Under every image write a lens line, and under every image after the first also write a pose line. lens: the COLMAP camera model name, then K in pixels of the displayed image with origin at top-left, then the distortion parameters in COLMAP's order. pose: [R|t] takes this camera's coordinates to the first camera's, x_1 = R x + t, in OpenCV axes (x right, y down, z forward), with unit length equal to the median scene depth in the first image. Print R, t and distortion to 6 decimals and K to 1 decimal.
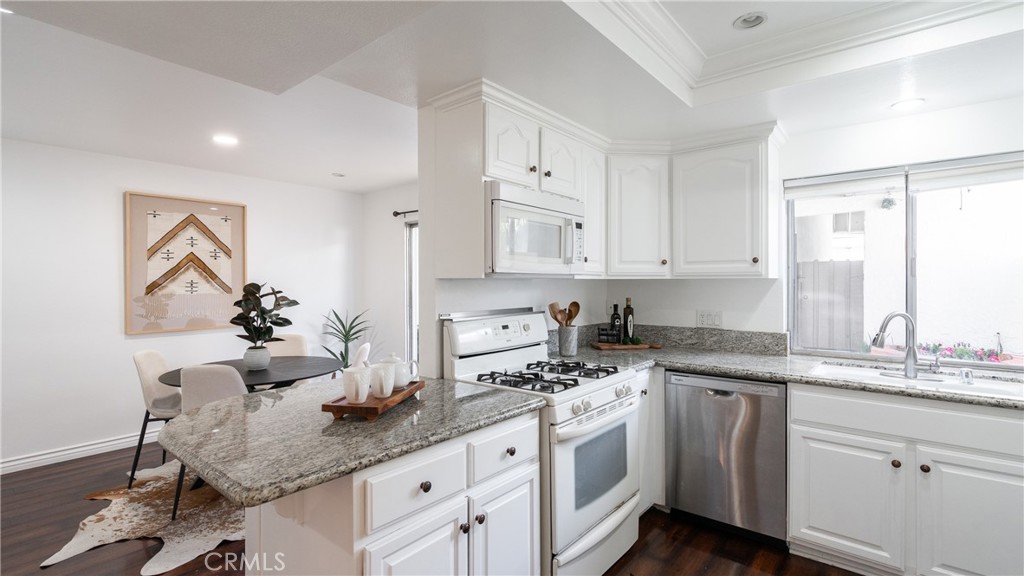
lens RADIAL K [[470.6, 0, 507.9], [0, 470.6, 285.0], [0, 0, 1]] dist [-0.005365, 0.003221]
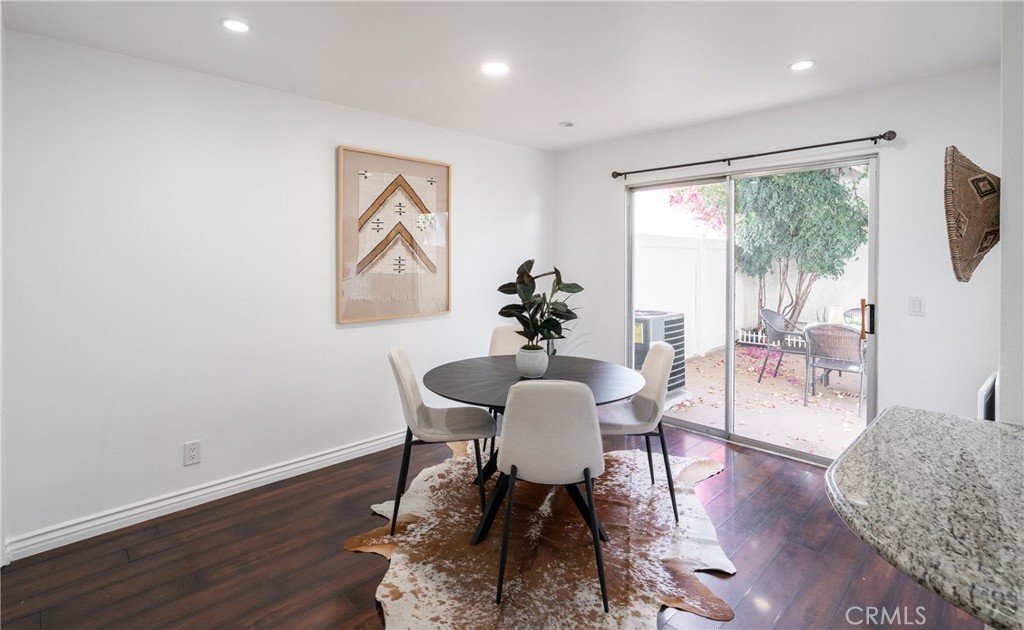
lens RADIAL K [[476.9, 0, 505.3], [0, 476.9, 272.9], [0, 0, 1]] dist [-0.009950, 0.001281]
pose [[0.992734, 0.008073, -0.120062, -0.635479], [-0.005686, 0.999780, 0.020207, 0.000632], [0.120199, -0.019377, 0.992561, 0.326569]]
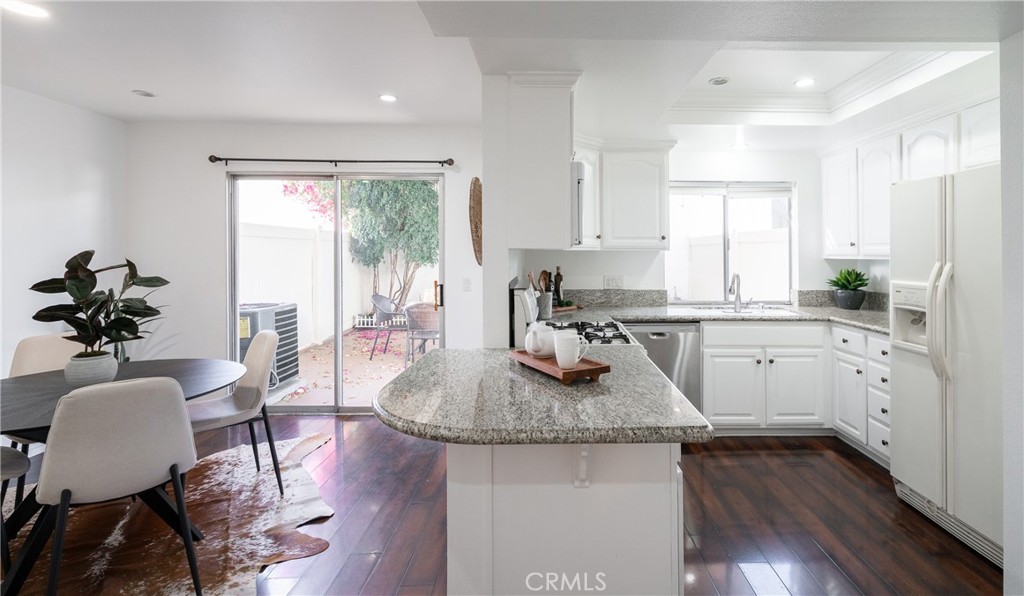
lens RADIAL K [[481.6, 0, 564.8], [0, 481.6, 252.8], [0, 0, 1]] dist [-0.003961, 0.001040]
pose [[0.747374, 0.004769, 0.664386, -0.638442], [-0.001671, 0.999985, -0.005298, -0.000201], [-0.664401, 0.002849, 0.747371, 0.127538]]
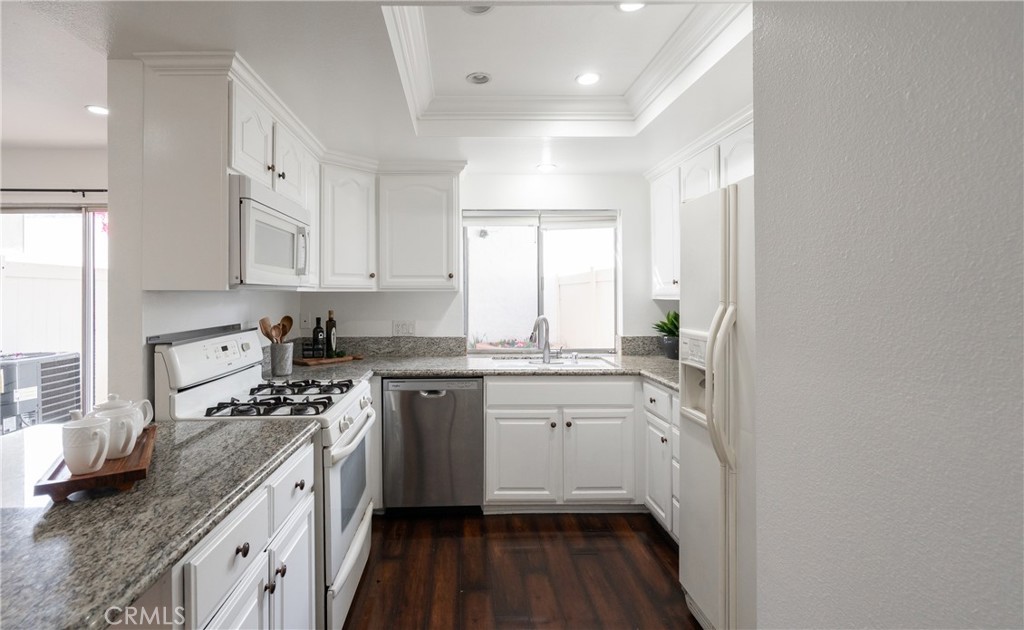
lens RADIAL K [[476.9, 0, 467.9], [0, 476.9, 292.9], [0, 0, 1]] dist [-0.009950, 0.001281]
pose [[0.757452, 0.001062, 0.652890, -0.218440], [0.004438, 0.999967, -0.006775, -0.002023], [-0.652876, 0.008029, 0.757422, 0.069352]]
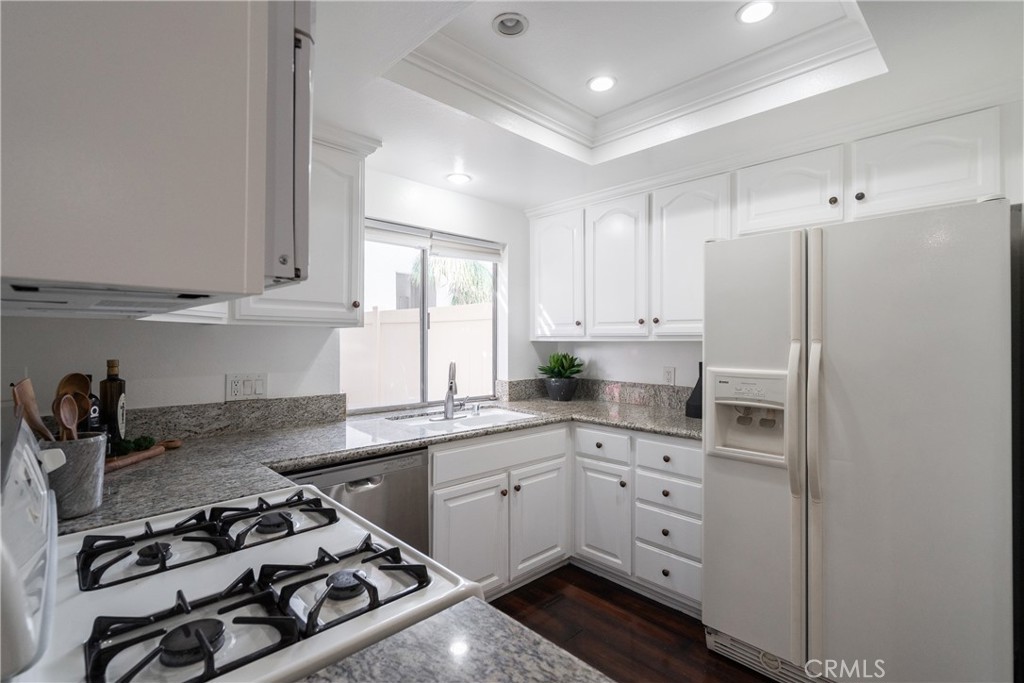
lens RADIAL K [[472.6, 0, 514.6], [0, 472.6, 335.9], [0, 0, 1]] dist [-0.002915, 0.000427]
pose [[0.100896, 0.010305, 0.994844, -0.239323], [-0.001280, 0.999947, -0.010228, 0.008299], [-0.994896, -0.000241, 0.100903, 0.650289]]
